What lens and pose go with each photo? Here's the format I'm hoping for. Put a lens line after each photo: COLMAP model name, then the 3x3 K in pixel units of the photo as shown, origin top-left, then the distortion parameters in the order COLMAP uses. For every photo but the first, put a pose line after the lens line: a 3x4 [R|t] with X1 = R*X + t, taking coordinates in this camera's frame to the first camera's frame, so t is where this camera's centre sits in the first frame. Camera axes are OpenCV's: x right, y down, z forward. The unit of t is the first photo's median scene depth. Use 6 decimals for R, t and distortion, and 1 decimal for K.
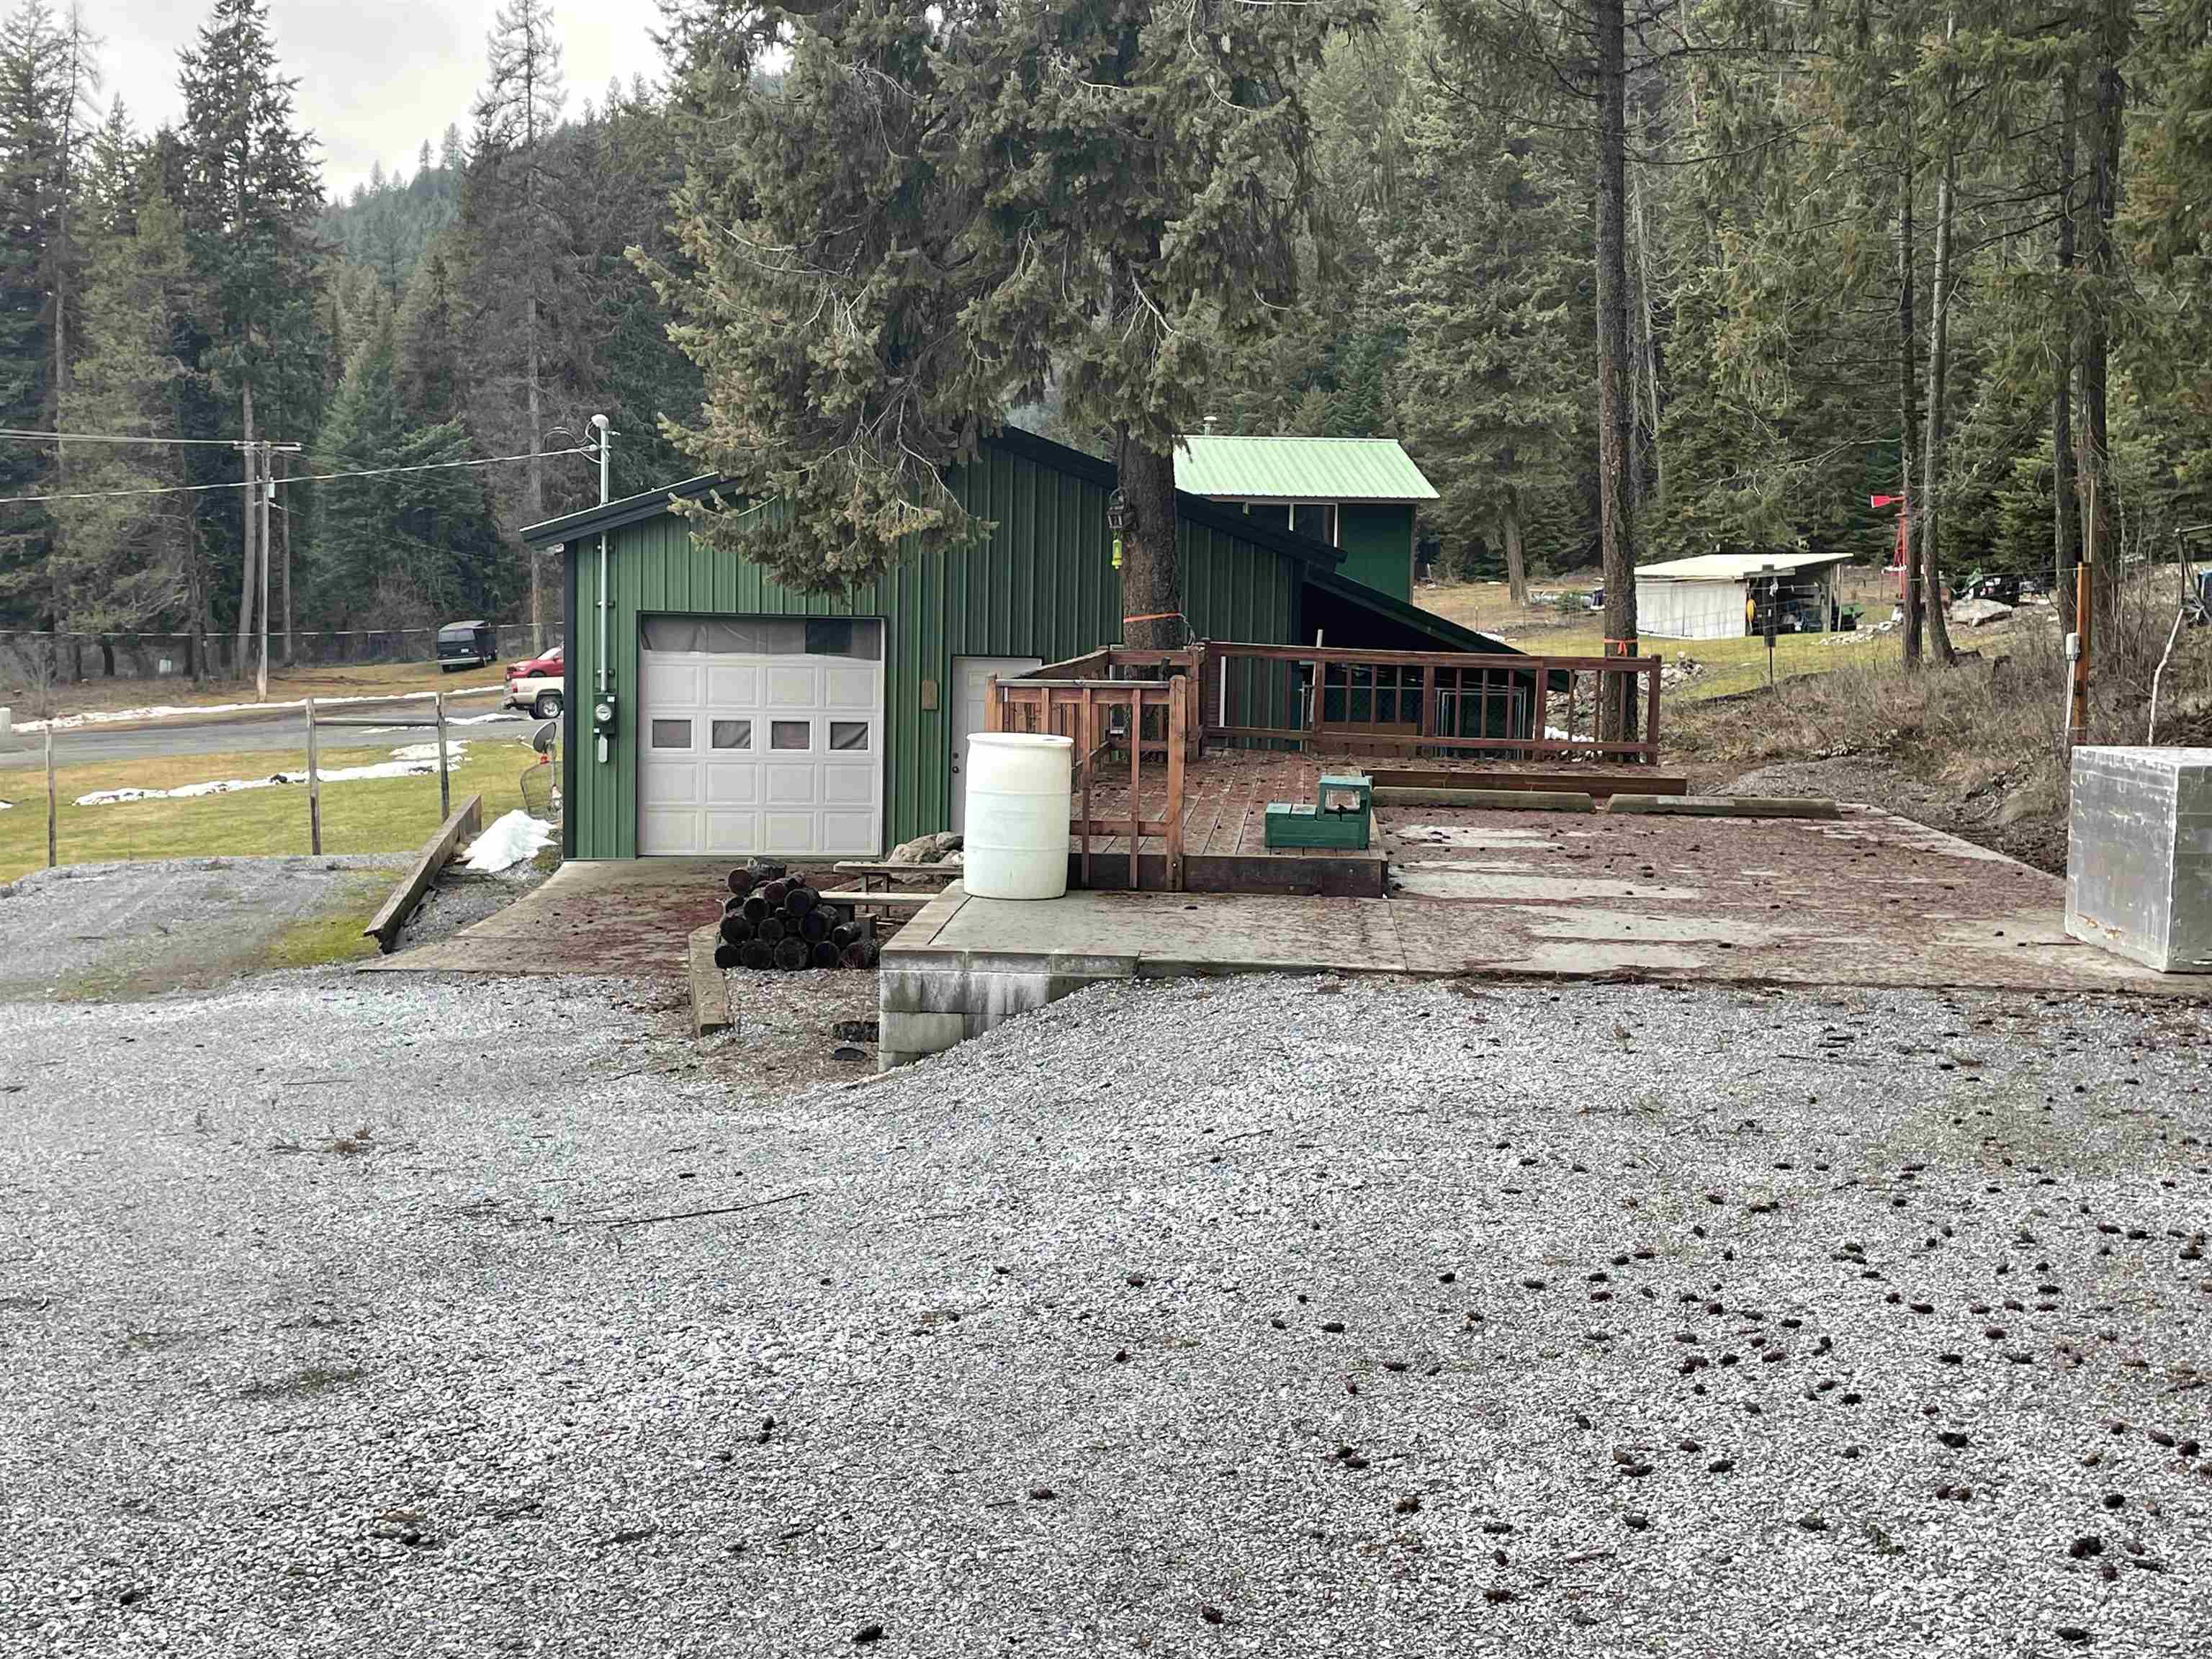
lens RADIAL K [[2604.7, 0, 1106.1], [0, 2604.7, 806.0], [0, 0, 1]] dist [0.071087, 0.000000]
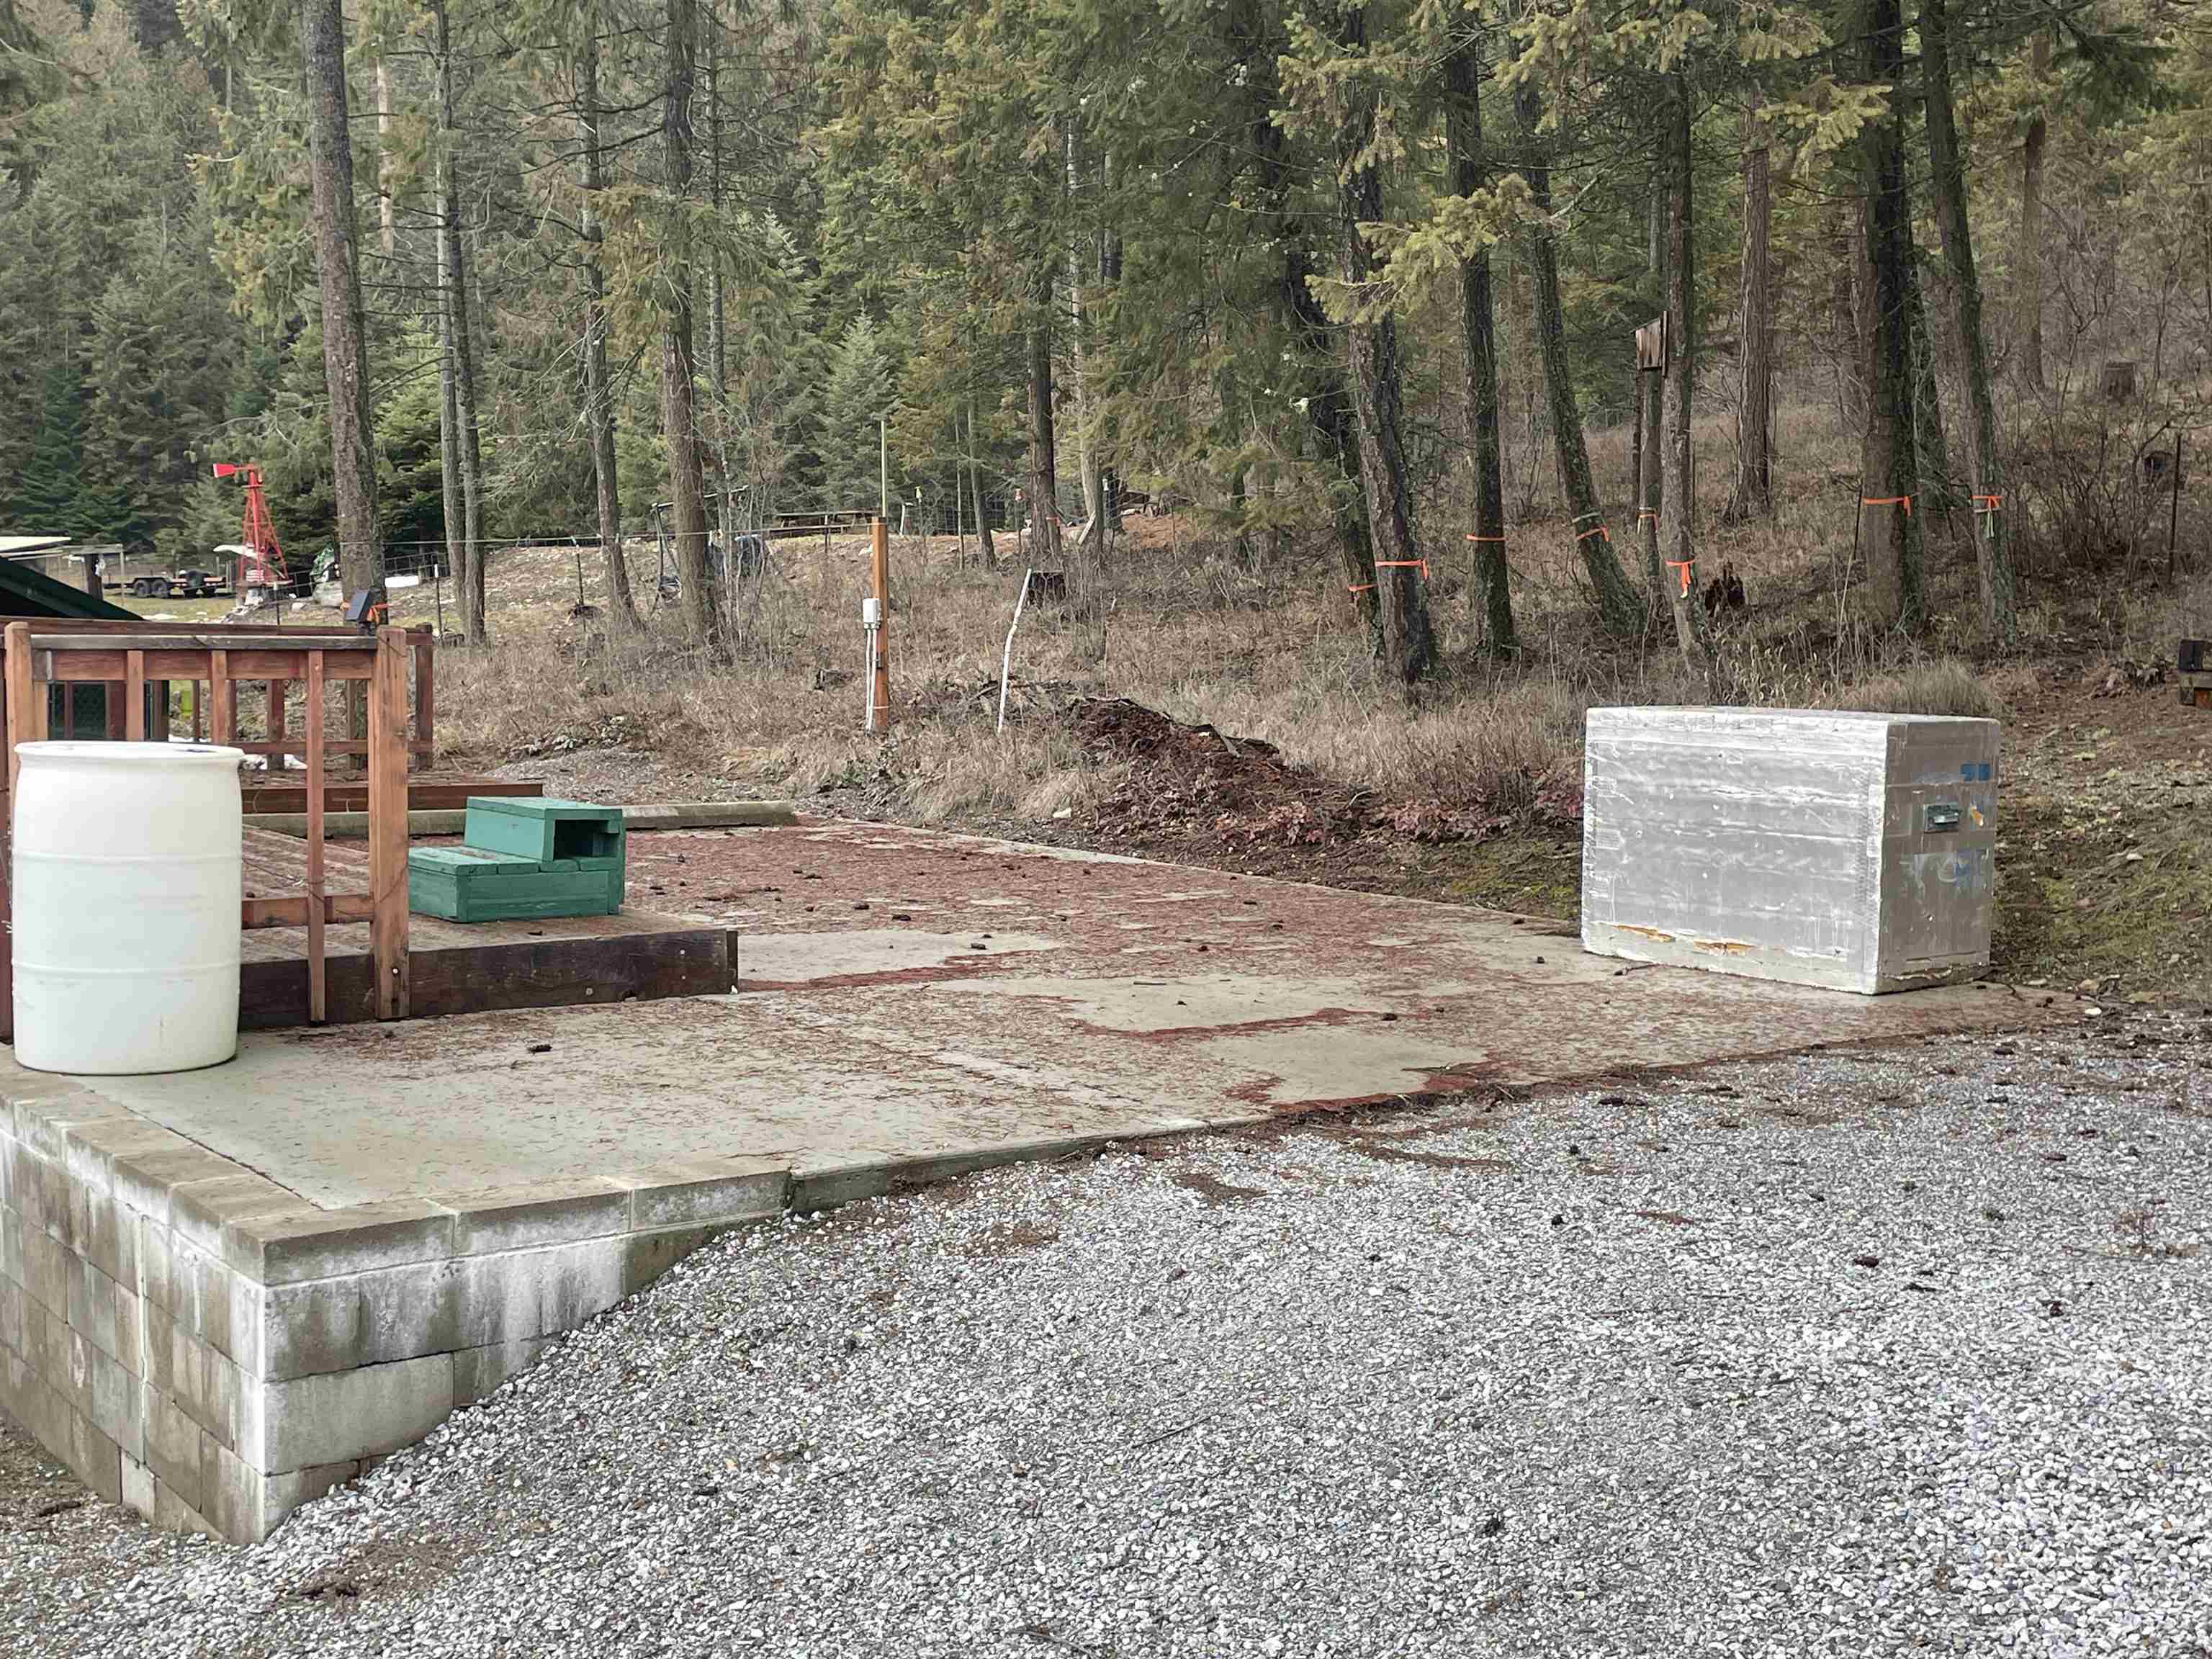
lens RADIAL K [[2604.7, 0, 1127.3], [0, 2604.7, 818.9], [0, 0, 1]] dist [0.071087, 0.000000]
pose [[0.760897, -0.054274, 0.646598, -0.111396], [0.051101, 0.998413, 0.023670, -0.007640], [-0.646857, 0.015031, 0.762463, 0.251152]]
